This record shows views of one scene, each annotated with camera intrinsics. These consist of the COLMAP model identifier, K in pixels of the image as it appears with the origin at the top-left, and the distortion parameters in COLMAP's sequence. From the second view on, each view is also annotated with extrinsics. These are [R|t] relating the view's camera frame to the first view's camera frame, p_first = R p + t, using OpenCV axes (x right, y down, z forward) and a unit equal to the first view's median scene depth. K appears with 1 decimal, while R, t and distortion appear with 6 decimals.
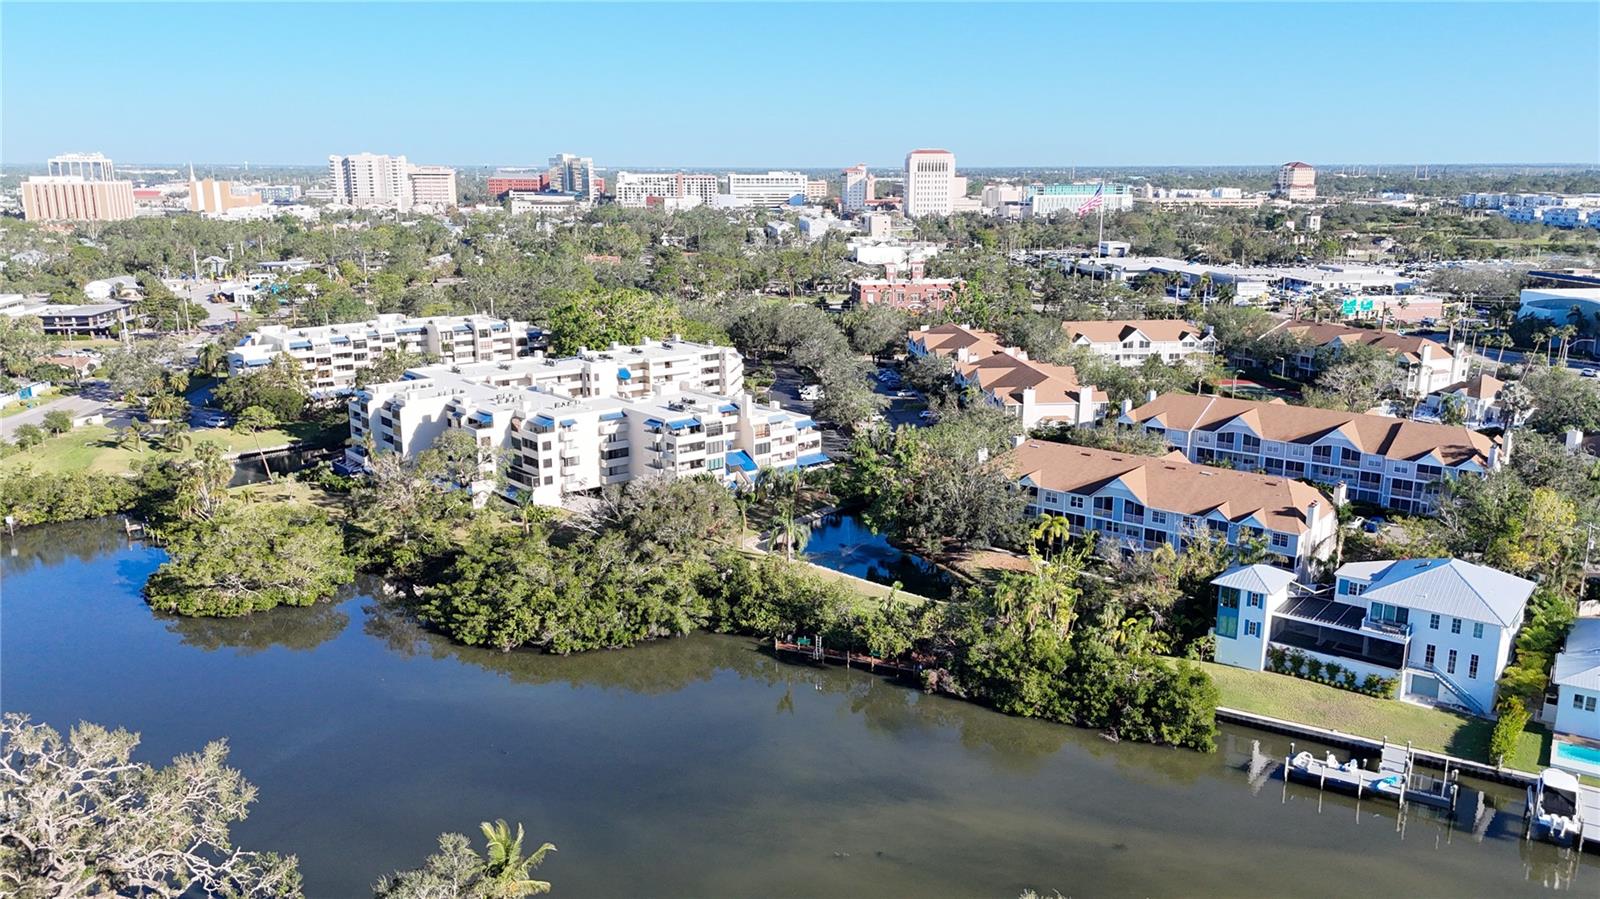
lens RADIAL K [[1205.1, 0, 800.0], [0, 1205.1, 449.5], [0, 0, 1]] dist [0.096963, -0.109028]
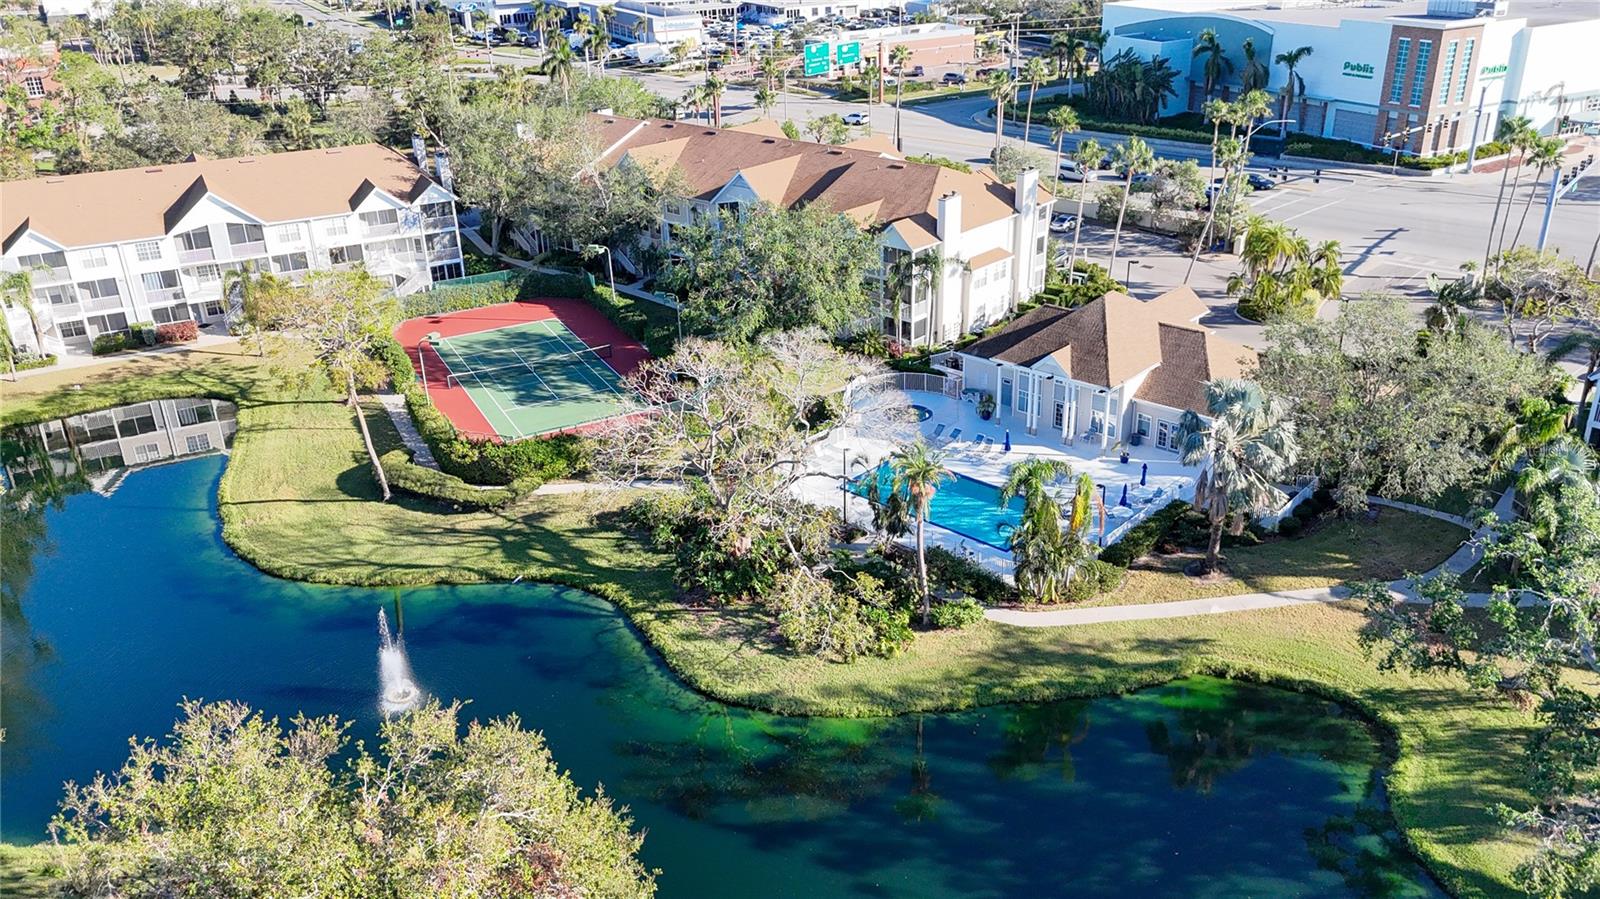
lens RADIAL K [[1205.1, 0, 800.0], [0, 1205.1, 449.5], [0, 0, 1]] dist [0.096963, -0.109028]
pose [[0.937670, -0.175815, 0.299773, 0.316852], [0.112040, 0.969466, 0.218133, -0.085016], [-0.328971, -0.170951, 0.928738, 0.608150]]
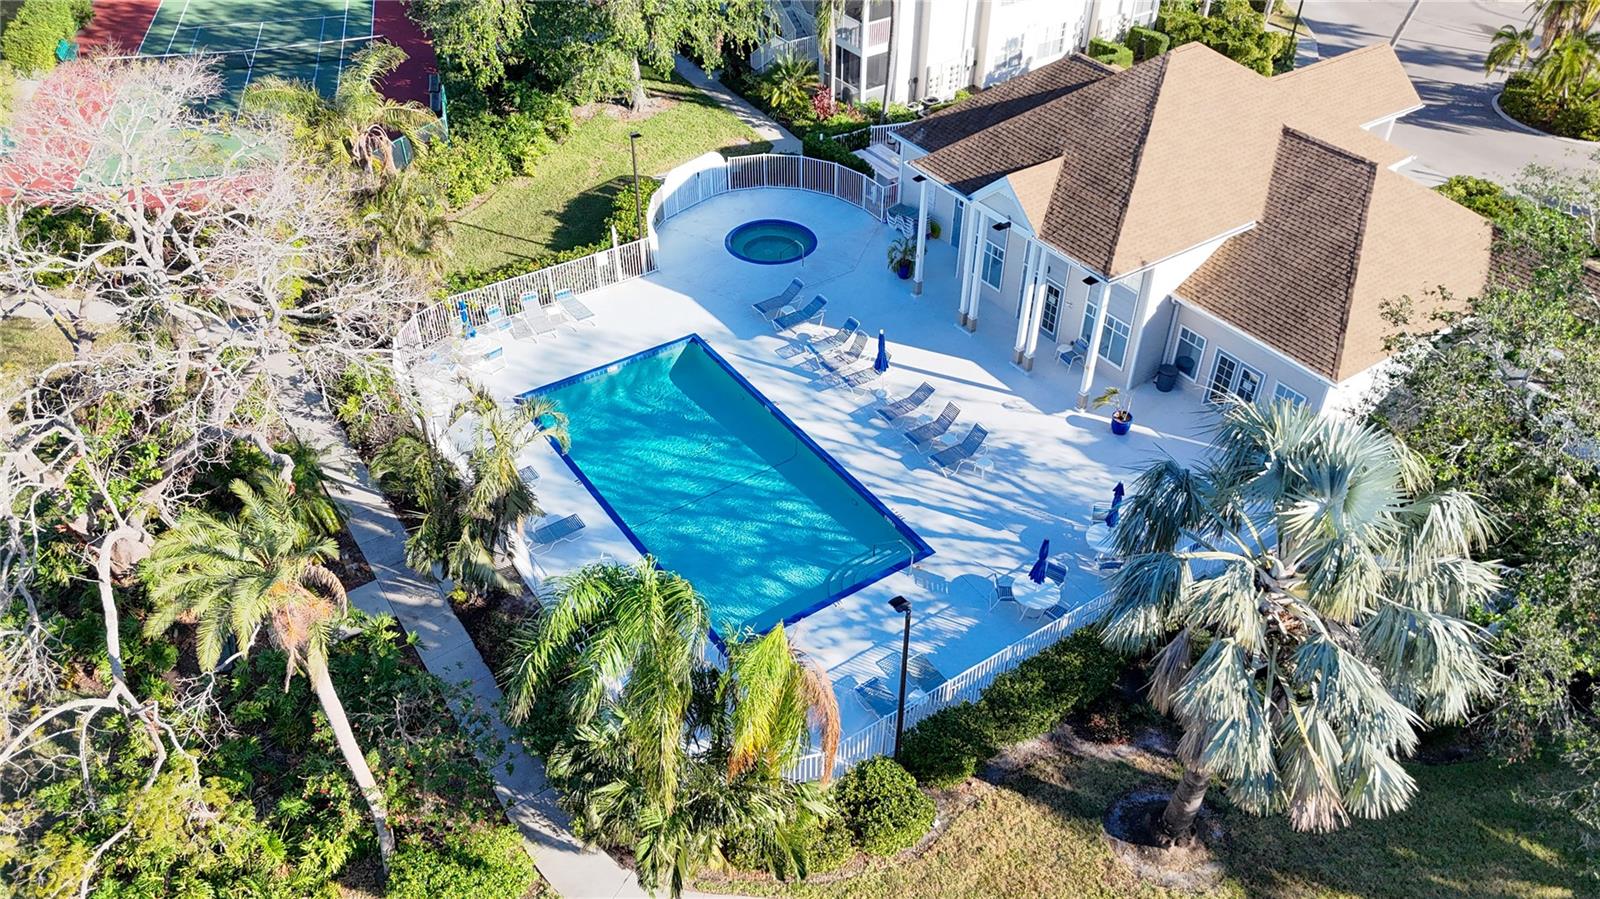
lens RADIAL K [[1164.7, 0, 800.0], [0, 1164.7, 449.5], [0, 0, 1]] dist [0.095612, -0.097854]
pose [[0.991210, -0.083703, 0.102454, 0.417330], [0.029530, 0.894855, 0.445379, -0.069650], [-0.128961, -0.438439, 0.889461, 0.726772]]
